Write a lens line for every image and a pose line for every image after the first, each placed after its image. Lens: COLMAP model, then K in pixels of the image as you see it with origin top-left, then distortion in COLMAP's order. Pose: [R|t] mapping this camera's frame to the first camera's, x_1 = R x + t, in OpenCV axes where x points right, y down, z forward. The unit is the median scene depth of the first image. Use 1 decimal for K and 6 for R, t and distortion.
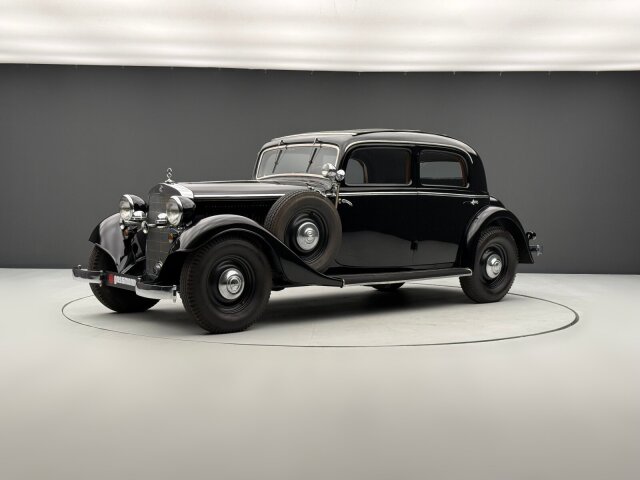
lens RADIAL K [[892.7, 0, 320.0], [0, 892.7, 240.0], [0, 0, 1]] dist [0.001801, -0.055843]
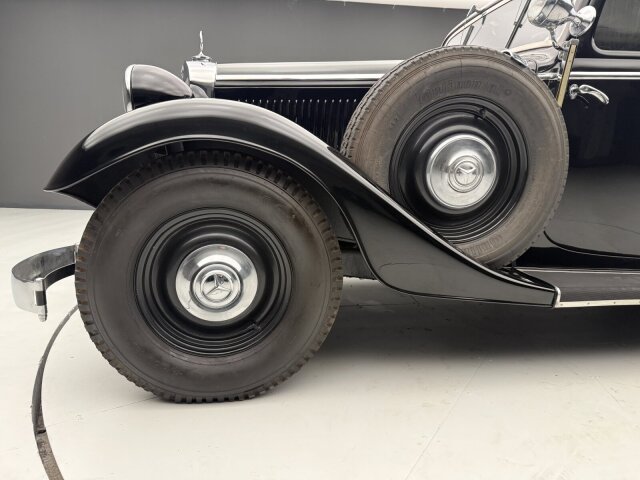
lens RADIAL K [[439.6, 0, 320.0], [0, 439.6, 240.0], [0, 0, 1]] dist [0.070110, -0.084607]
pose [[0.866940, 0.109106, -0.486323, 0.029956], [-0.051973, 0.990216, 0.129505, 0.002881], [0.495695, -0.086998, 0.864129, 0.809859]]
